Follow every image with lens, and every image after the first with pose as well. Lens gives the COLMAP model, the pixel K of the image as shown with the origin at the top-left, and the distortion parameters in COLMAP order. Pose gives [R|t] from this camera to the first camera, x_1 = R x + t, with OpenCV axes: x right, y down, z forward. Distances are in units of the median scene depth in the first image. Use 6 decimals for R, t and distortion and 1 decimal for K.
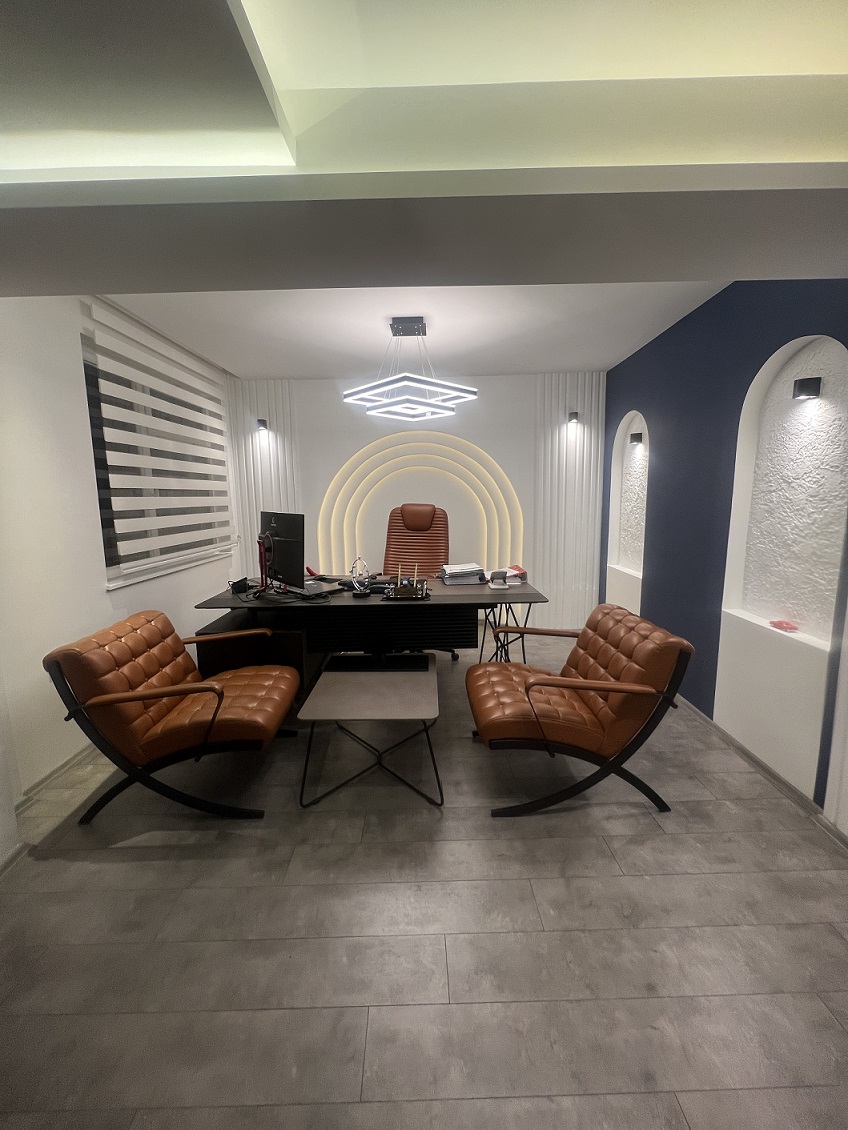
lens RADIAL K [[454.0, 0, 419.9], [0, 454.0, 563.8], [0, 0, 1]] dist [-0.002814, 0.000193]
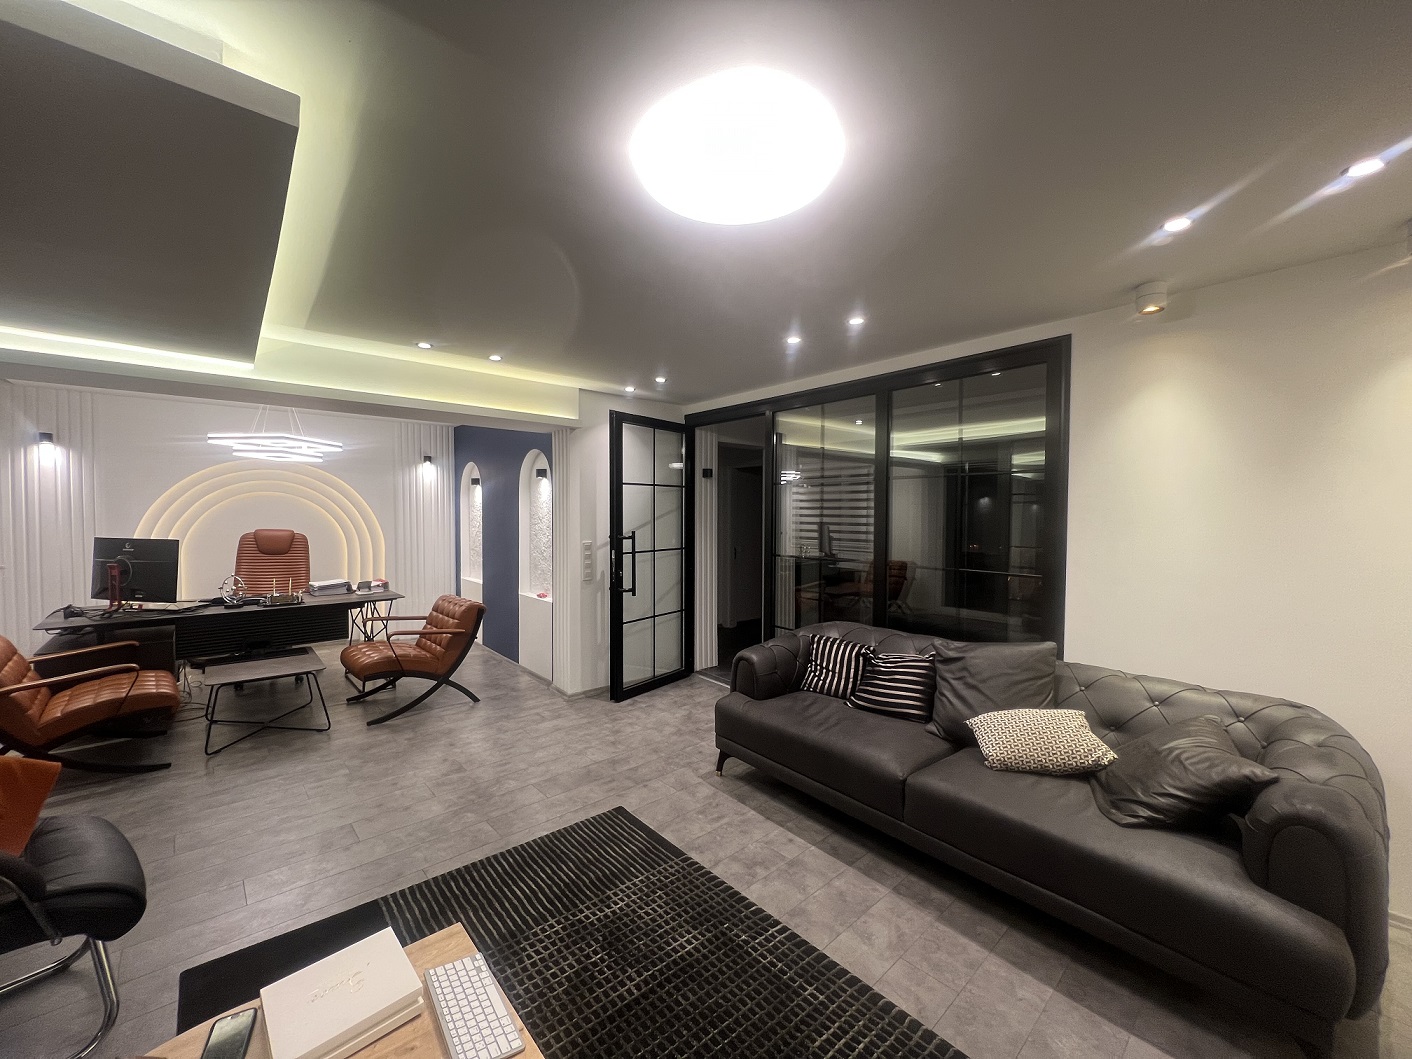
lens RADIAL K [[567.3, 0, 703.2], [0, 567.3, 533.0], [0, 0, 1]] dist [-0.002814, 0.000193]
pose [[0.744877, -0.002342, 0.667197, -0.203546], [0.080836, 0.992944, -0.086763, 0.106627], [-0.662286, 0.118561, 0.739811, -0.942698]]
